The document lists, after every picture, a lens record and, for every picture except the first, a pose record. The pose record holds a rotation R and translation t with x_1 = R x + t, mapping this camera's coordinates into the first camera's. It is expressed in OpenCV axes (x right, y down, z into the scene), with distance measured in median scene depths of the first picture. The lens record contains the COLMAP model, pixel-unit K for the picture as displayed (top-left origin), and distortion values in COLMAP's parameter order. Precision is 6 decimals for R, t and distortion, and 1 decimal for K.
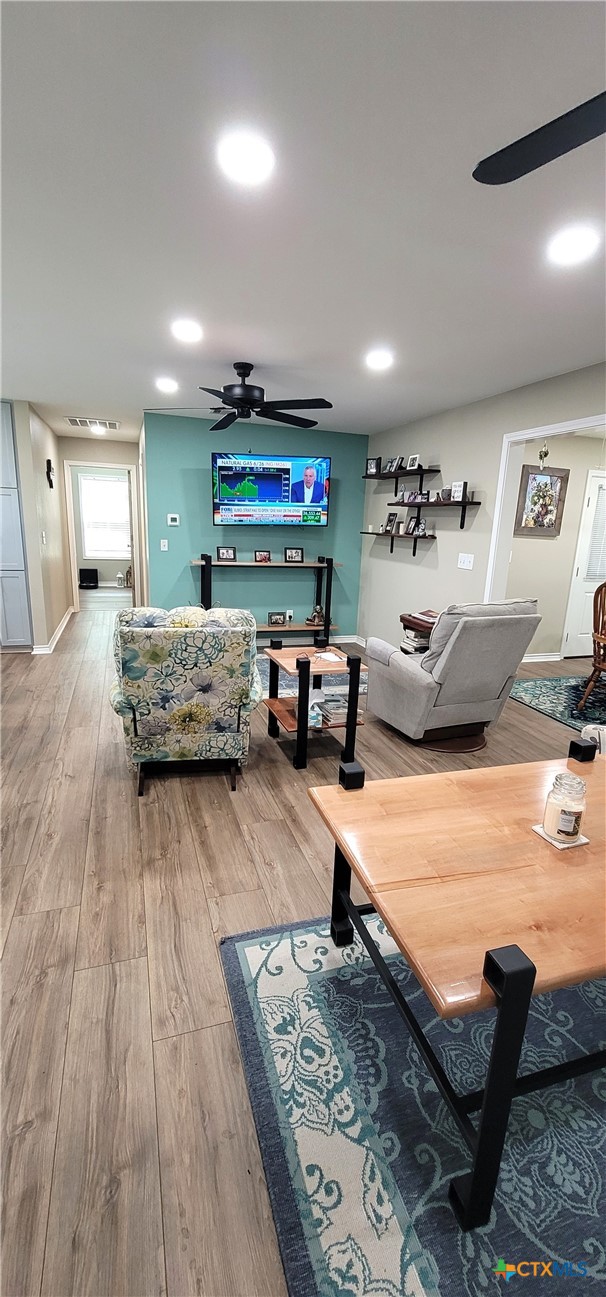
lens RADIAL K [[524.2, 0, 305.5], [0, 524.2, 646.2], [0, 0, 1]] dist [-0.001808, 0.000330]
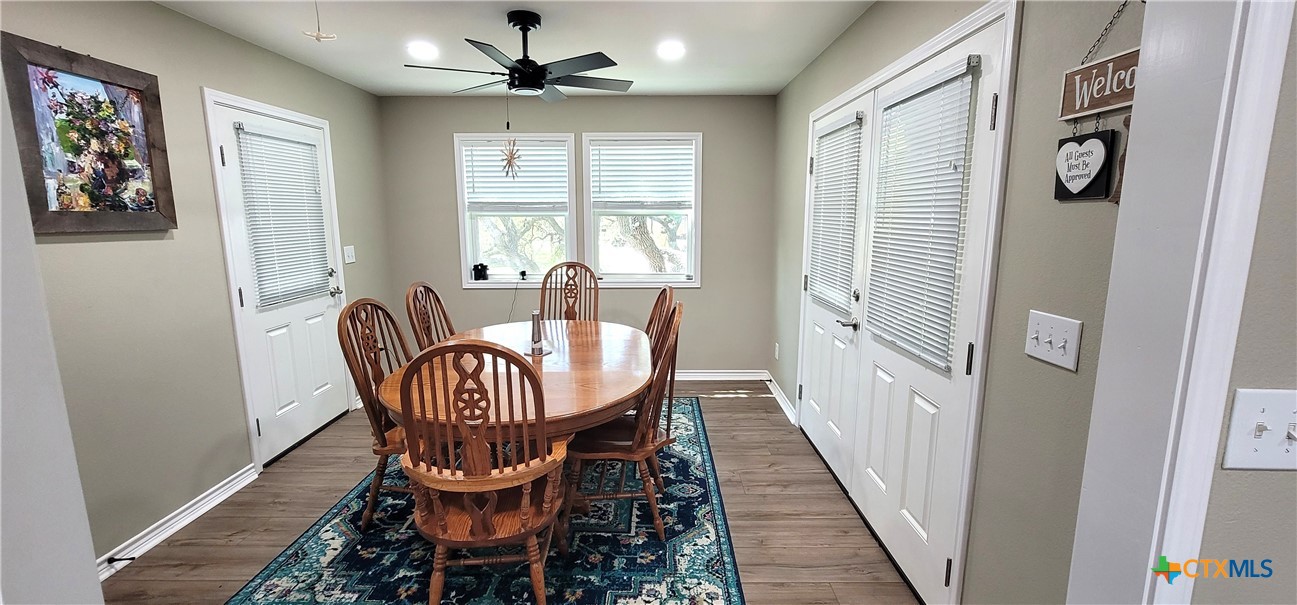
lens RADIAL K [[524.2, 0, 654.5], [0, 524.2, 298.5], [0, 0, 1]] dist [-0.001808, 0.000330]
pose [[0.316797, -0.193436, 0.928559, 0.199763], [0.237594, 0.963955, 0.119749, -0.115432], [-0.918253, 0.182683, 0.351337, 0.505686]]
